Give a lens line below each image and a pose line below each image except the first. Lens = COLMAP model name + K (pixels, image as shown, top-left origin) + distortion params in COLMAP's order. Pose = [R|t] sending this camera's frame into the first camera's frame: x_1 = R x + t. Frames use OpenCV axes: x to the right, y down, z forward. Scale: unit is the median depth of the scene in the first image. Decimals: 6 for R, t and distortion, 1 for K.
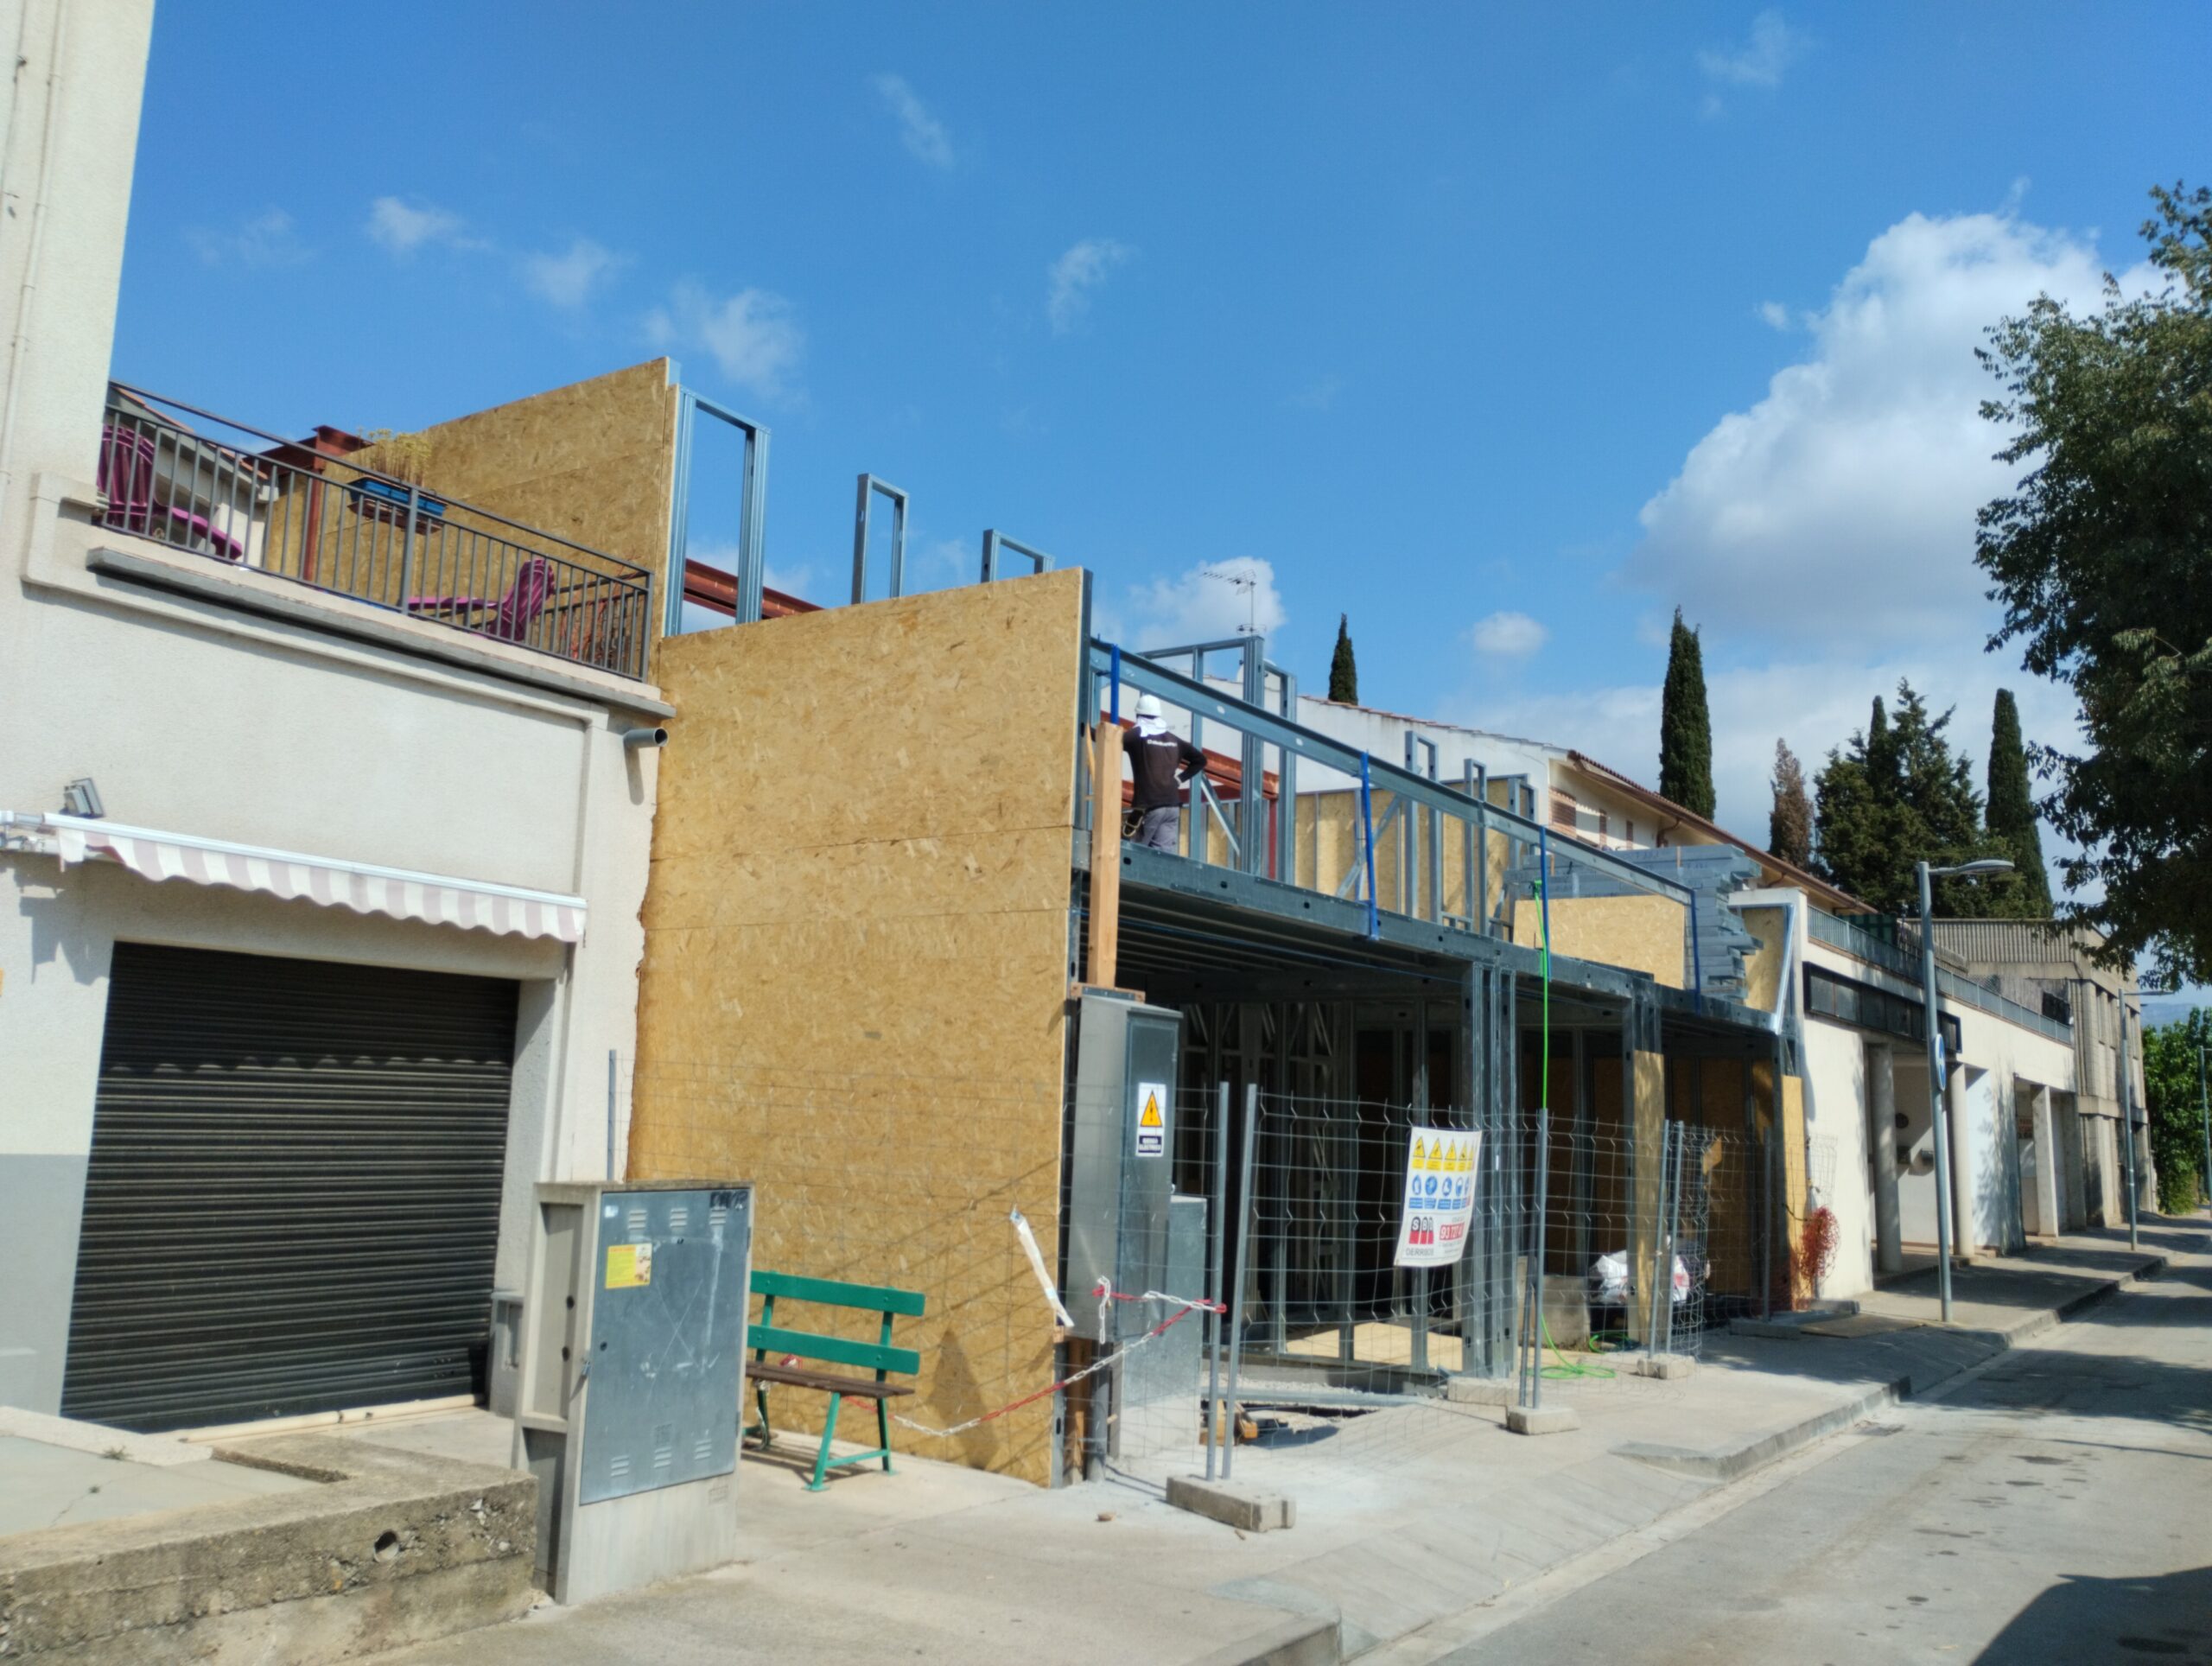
lens RADIAL K [[1834.5, 0, 1105.0], [0, 1834.5, 842.4], [0, 0, 1]] dist [0.015576, -0.004101]
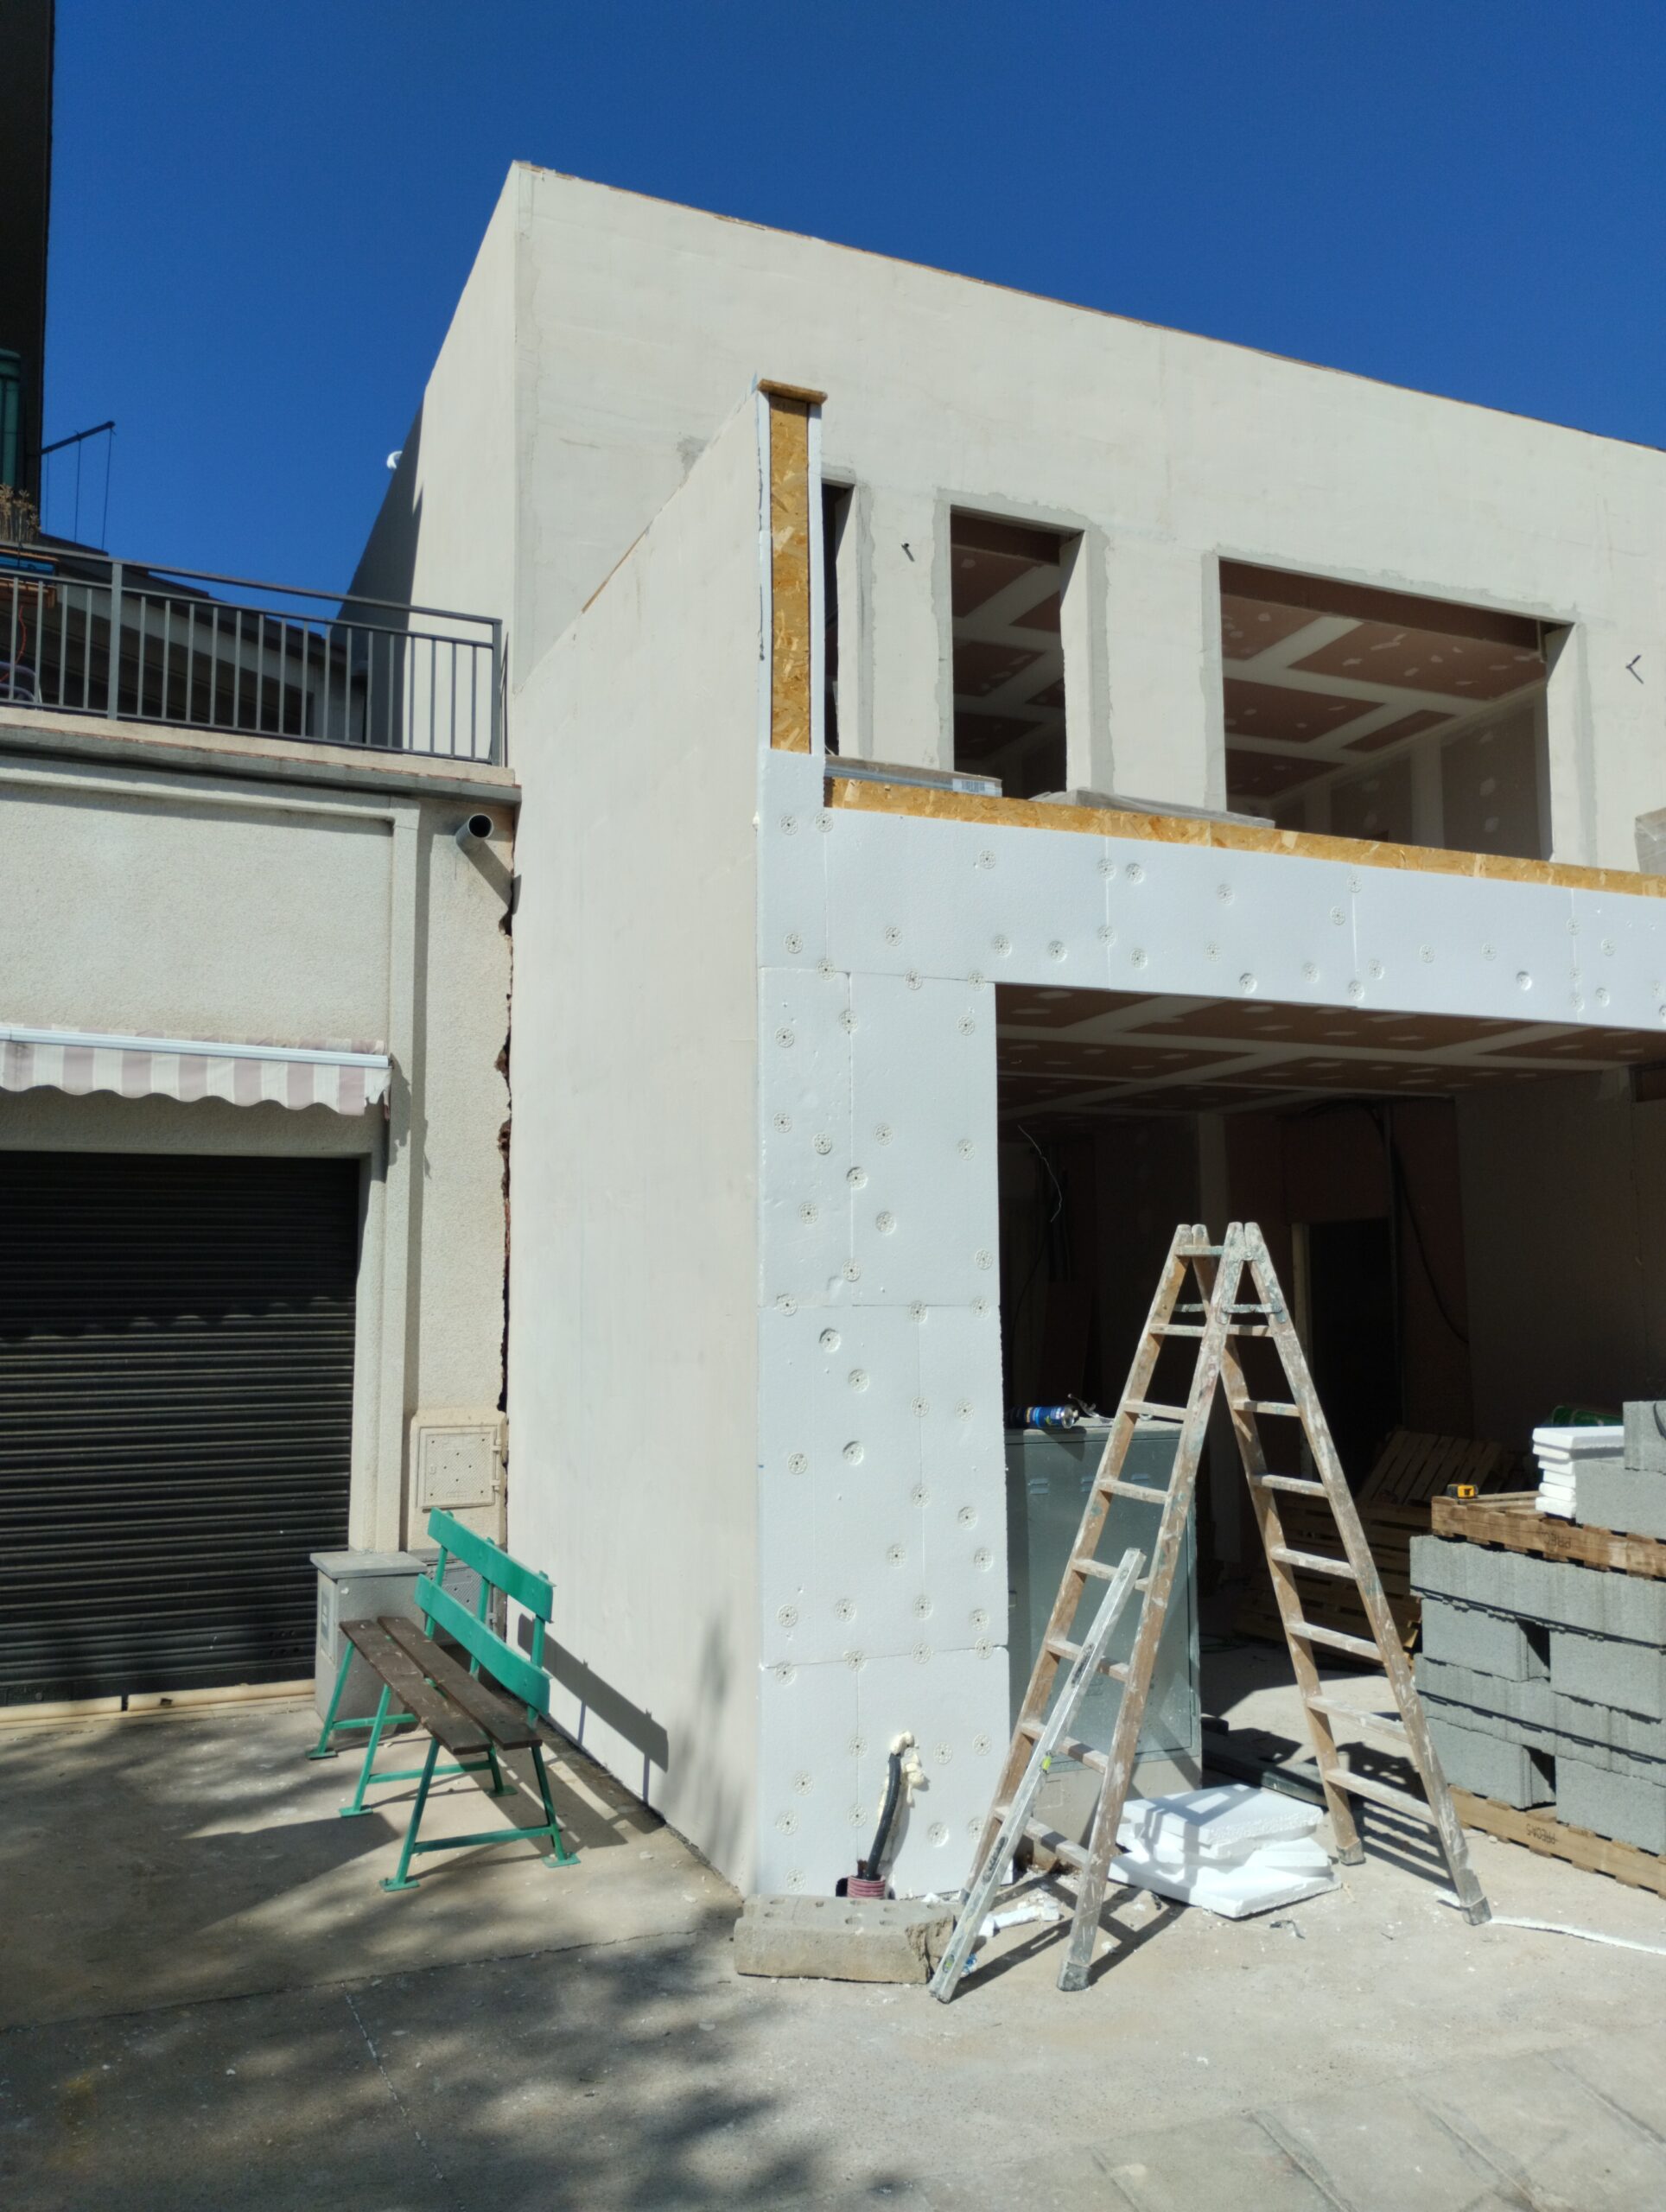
lens RADIAL K [[1834.5, 0, 849.7], [0, 1834.5, 1089.6], [0, 0, 1]] dist [0.015576, -0.004101]
pose [[0.848273, -0.098504, -0.520316, 0.214048], [0.111767, 0.993717, -0.005912, 0.057240], [0.517629, -0.053139, 0.853953, 0.335023]]
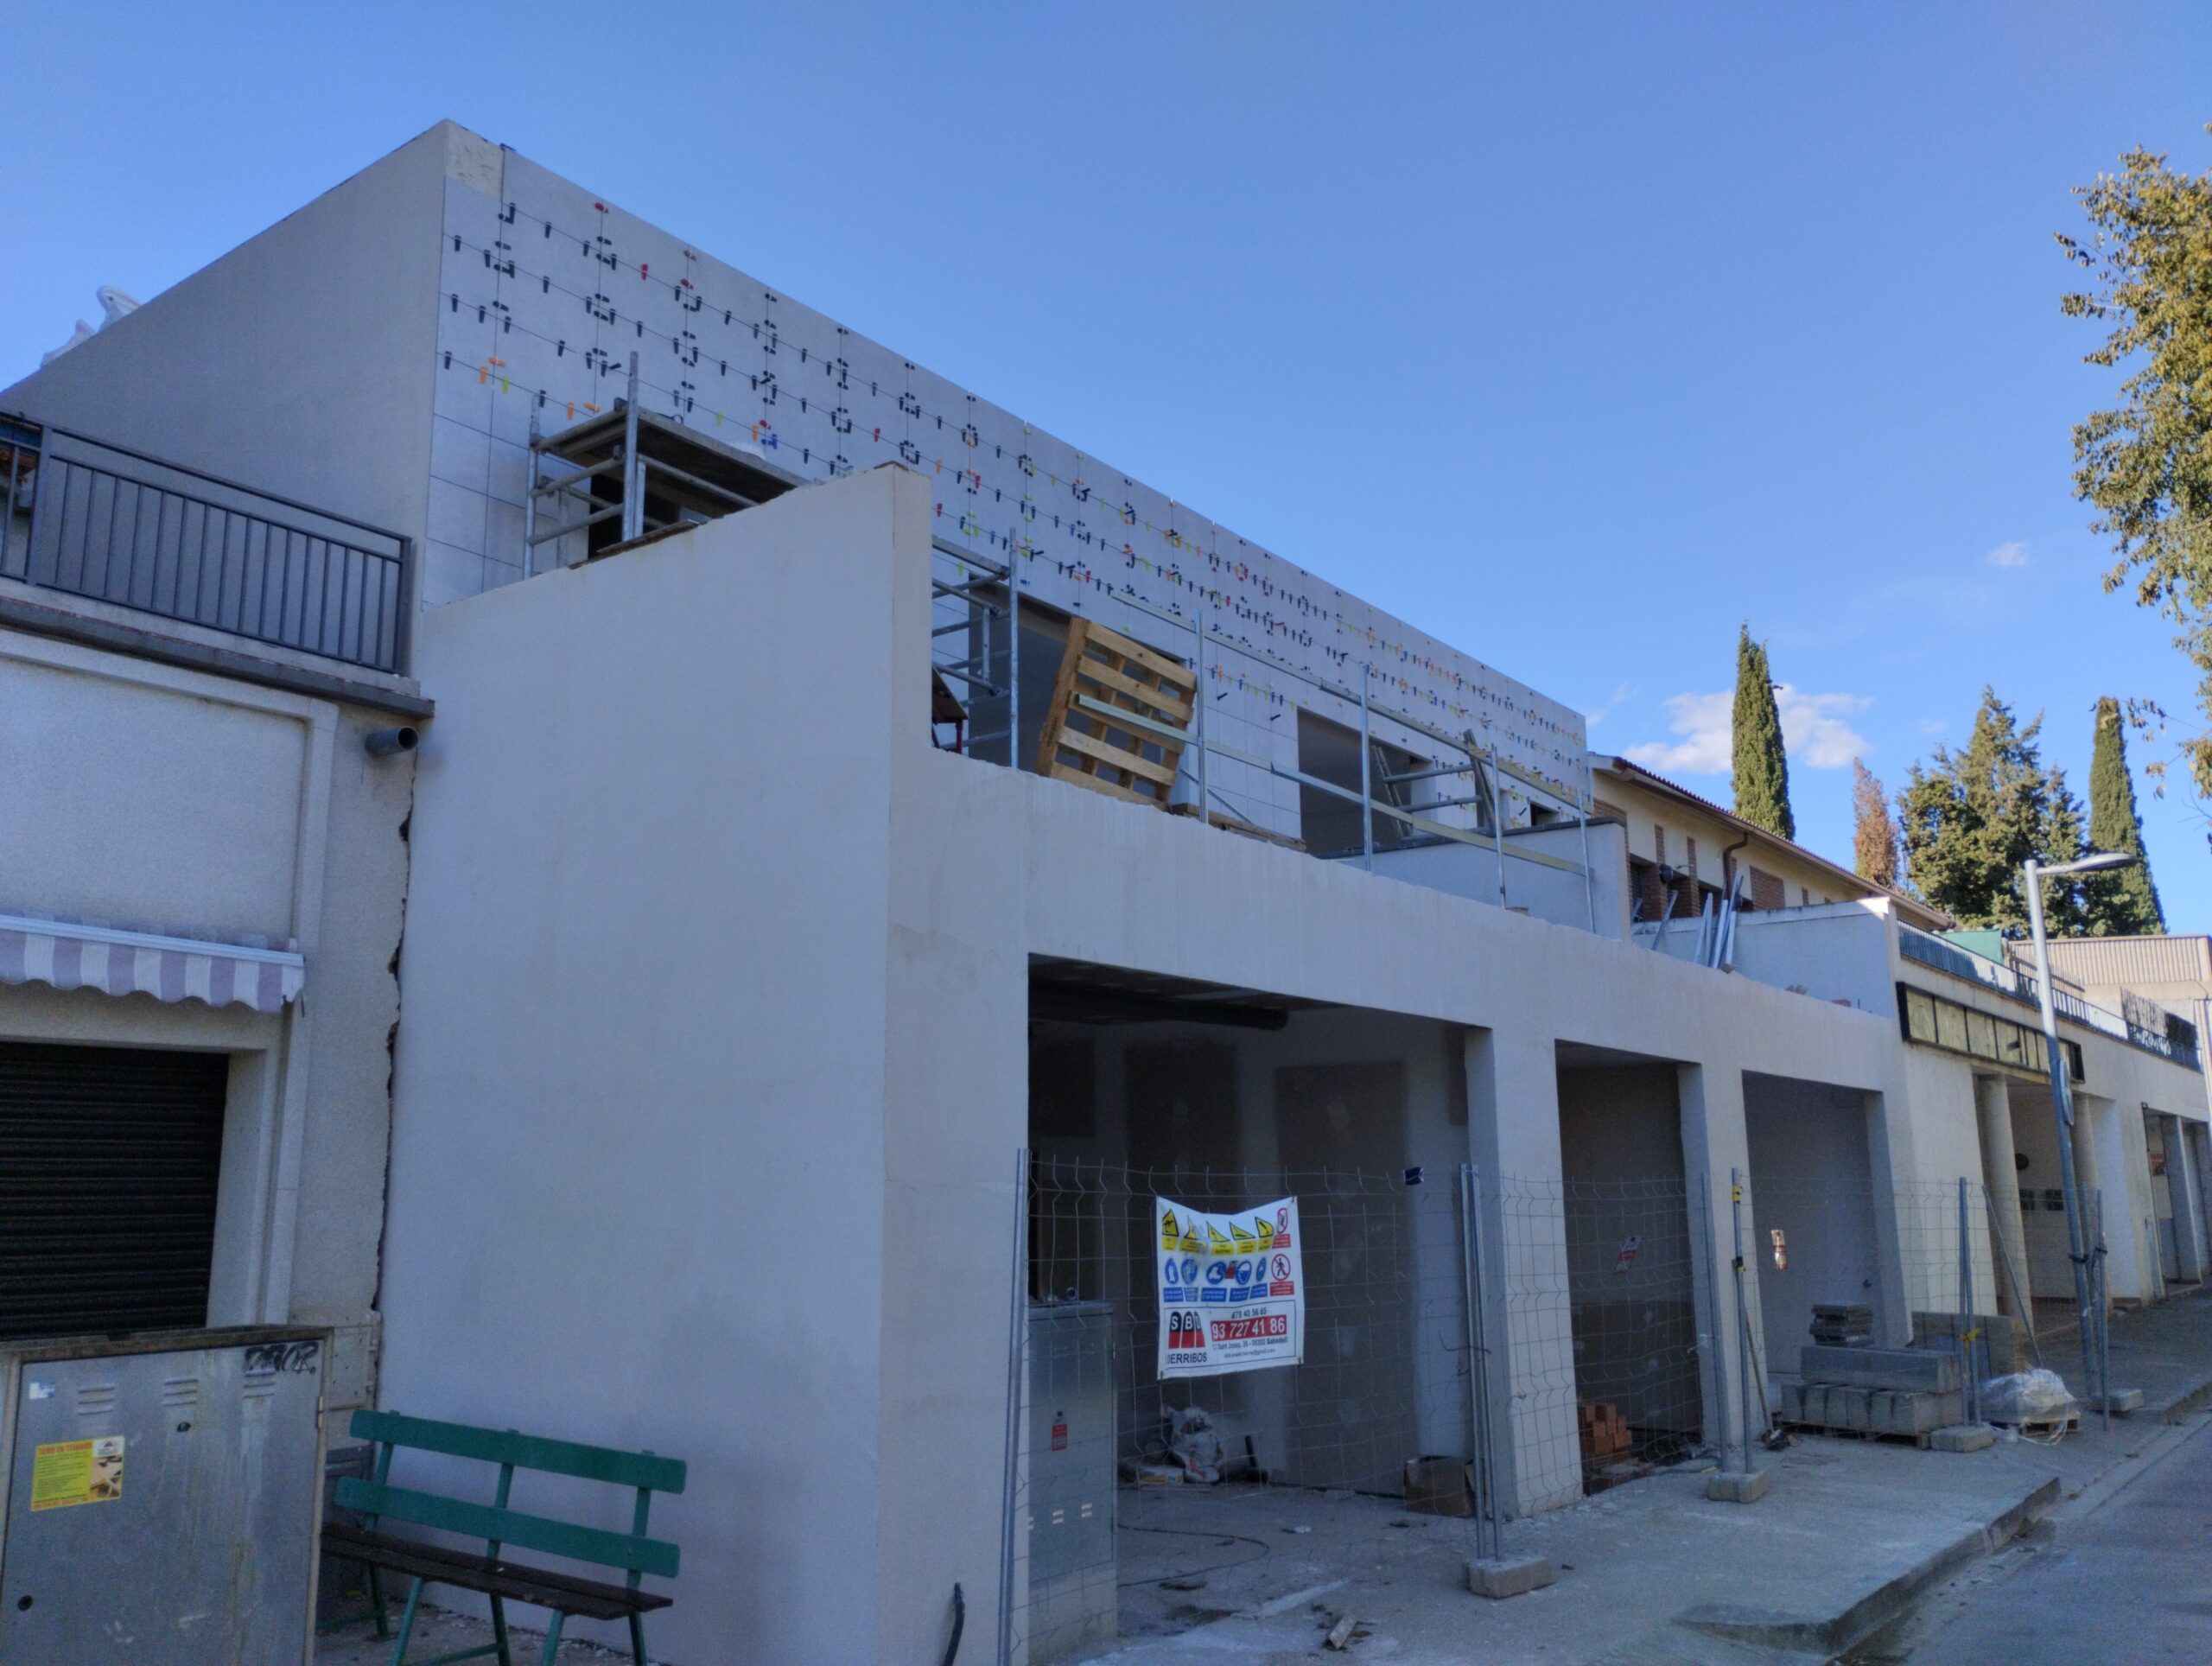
lens RADIAL K [[1834.5, 0, 1109.9], [0, 1834.5, 833.2], [0, 0, 1]] dist [0.015576, -0.004101]
pose [[0.998249, -0.045922, -0.037272, 0.068842], [0.044287, 0.998069, -0.043565, 0.024856], [0.039200, 0.041838, 0.998355, 0.177522]]
